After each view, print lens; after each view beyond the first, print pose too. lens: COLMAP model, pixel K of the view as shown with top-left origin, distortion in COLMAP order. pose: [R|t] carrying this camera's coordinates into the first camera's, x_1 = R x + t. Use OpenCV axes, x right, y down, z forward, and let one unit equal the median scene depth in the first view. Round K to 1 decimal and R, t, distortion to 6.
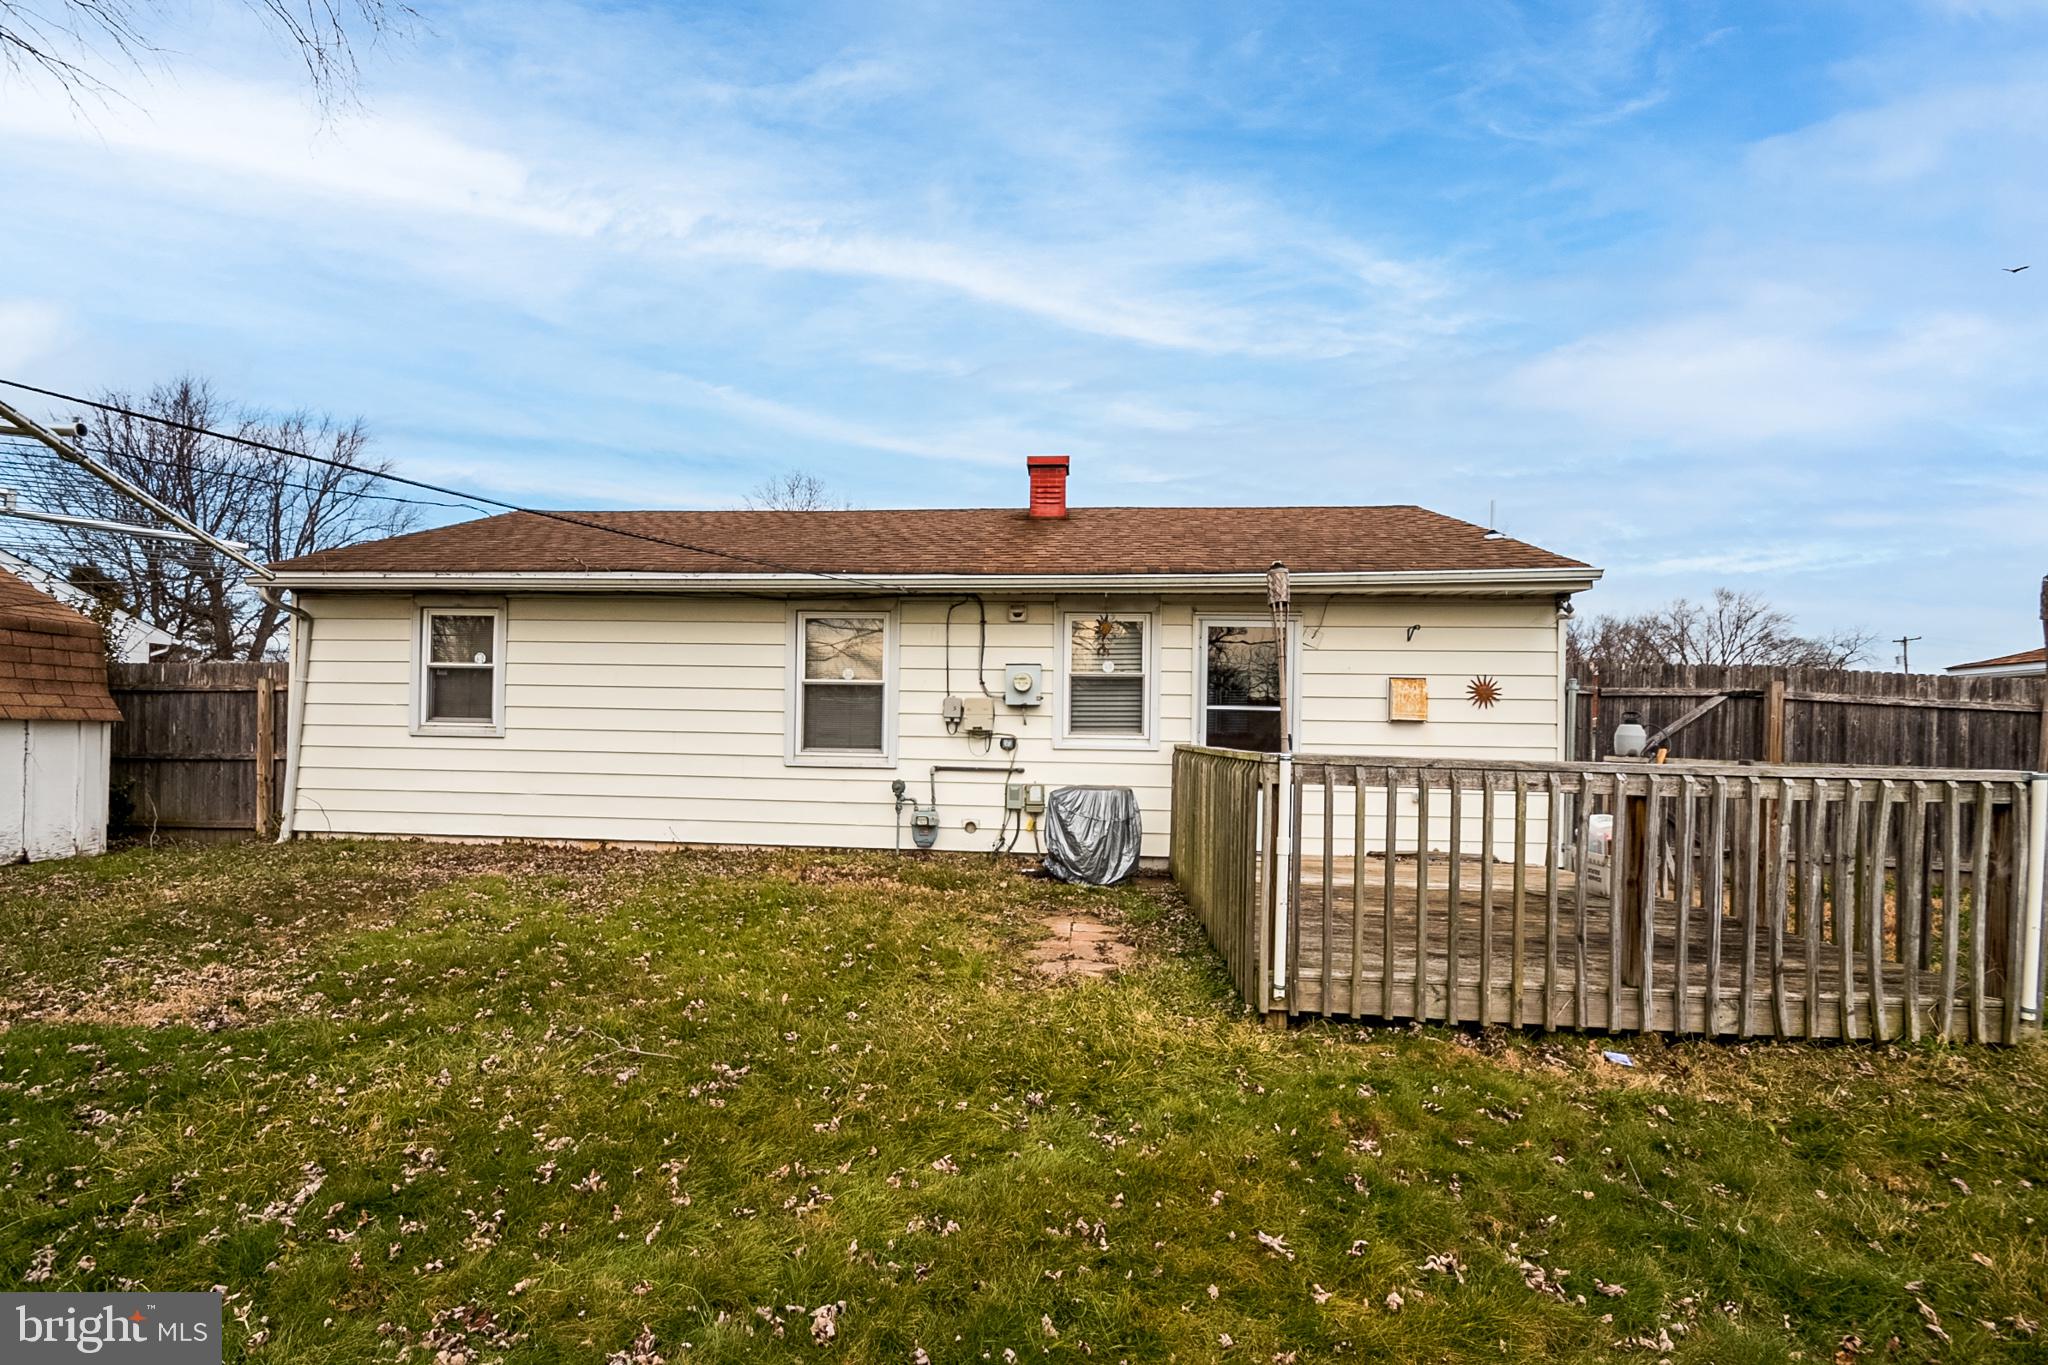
lens RADIAL K [[899.5, 0, 1004.9], [0, 899.5, 723.8], [0, 0, 1]] dist [0.009973, -0.015314]
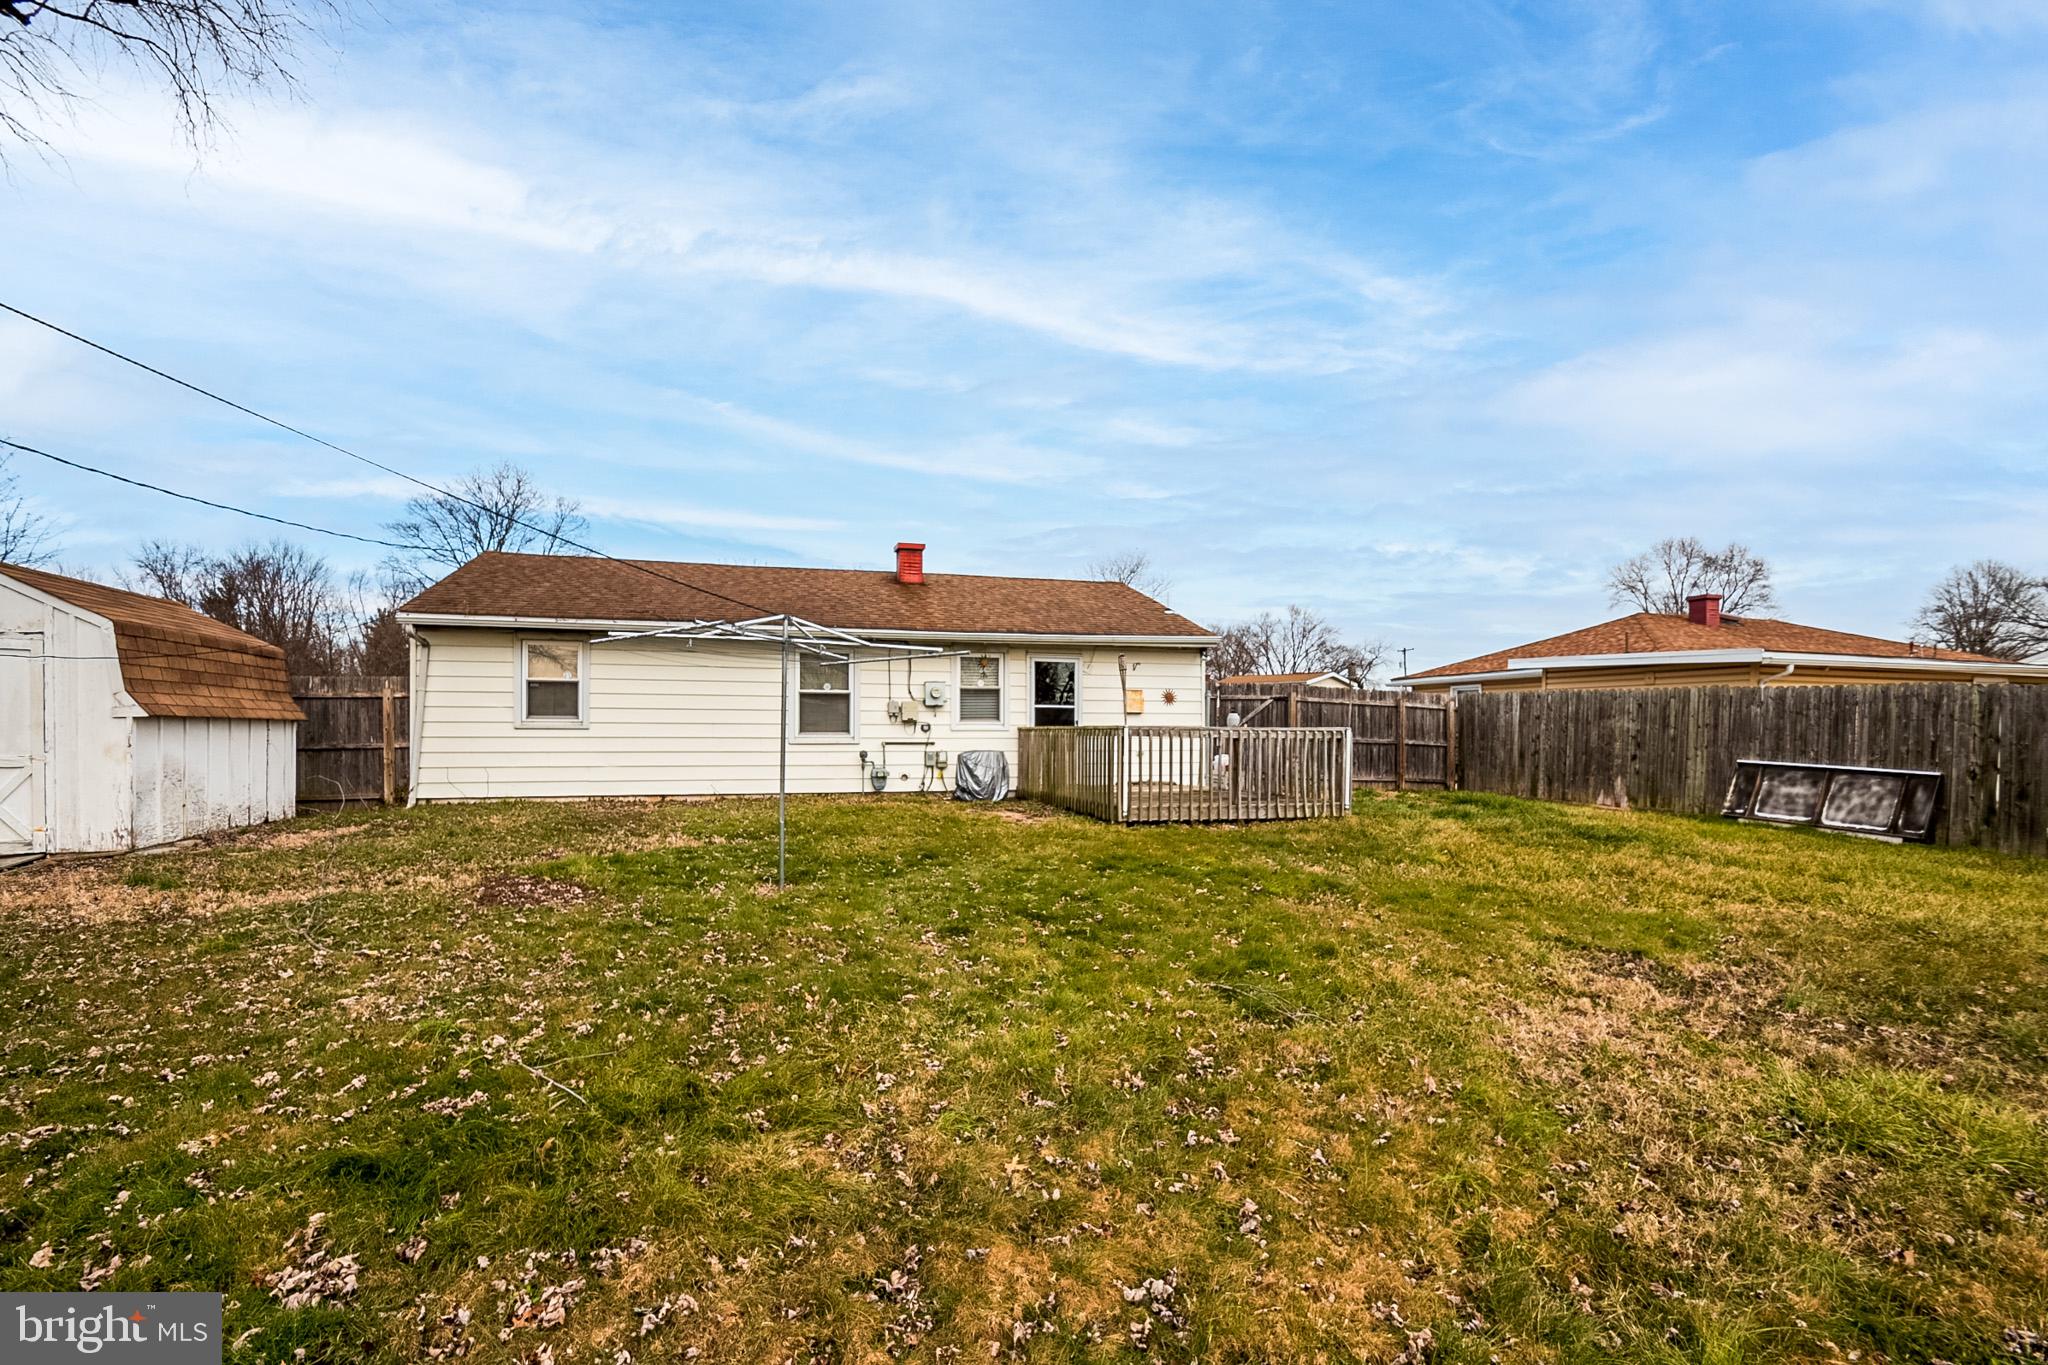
lens RADIAL K [[899.5, 0, 1004.9], [0, 899.5, 723.8], [0, 0, 1]] dist [0.009973, -0.015314]
pose [[0.935833, -0.012515, 0.352222, -0.458415], [0.009824, 0.999907, 0.009425, -0.000383], [-0.352307, -0.005360, 0.935869, -0.655233]]
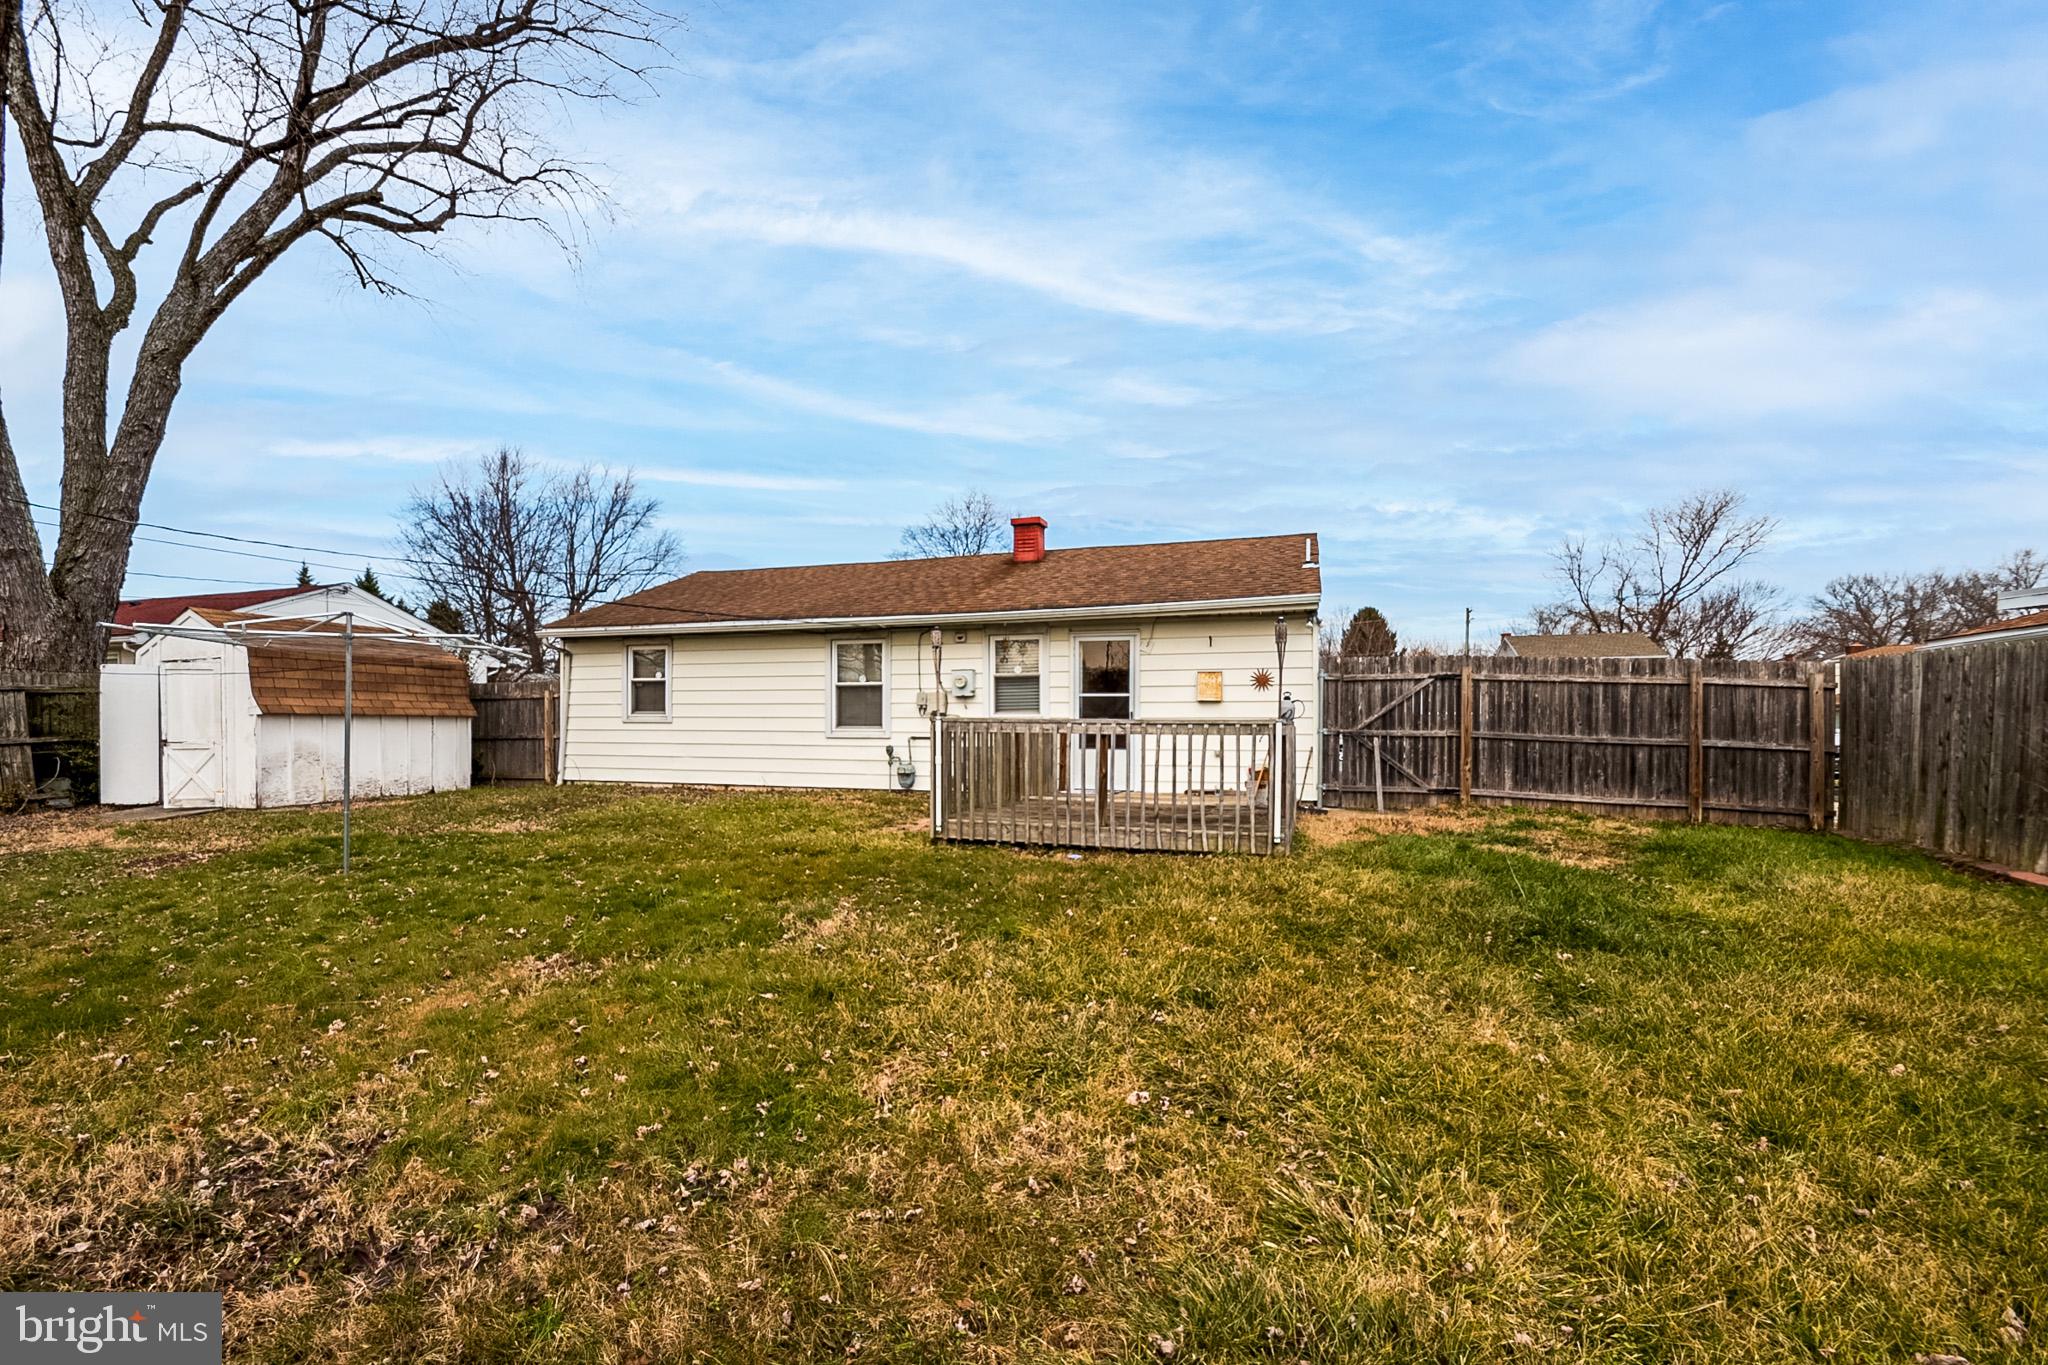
lens RADIAL K [[899.5, 0, 1004.9], [0, 899.5, 723.8], [0, 0, 1]] dist [0.009973, -0.015314]
pose [[0.971379, -0.015280, -0.237044, 0.451414], [0.017170, 0.999835, 0.005910, 0.018698], [0.236915, -0.009811, 0.971481, -0.485280]]
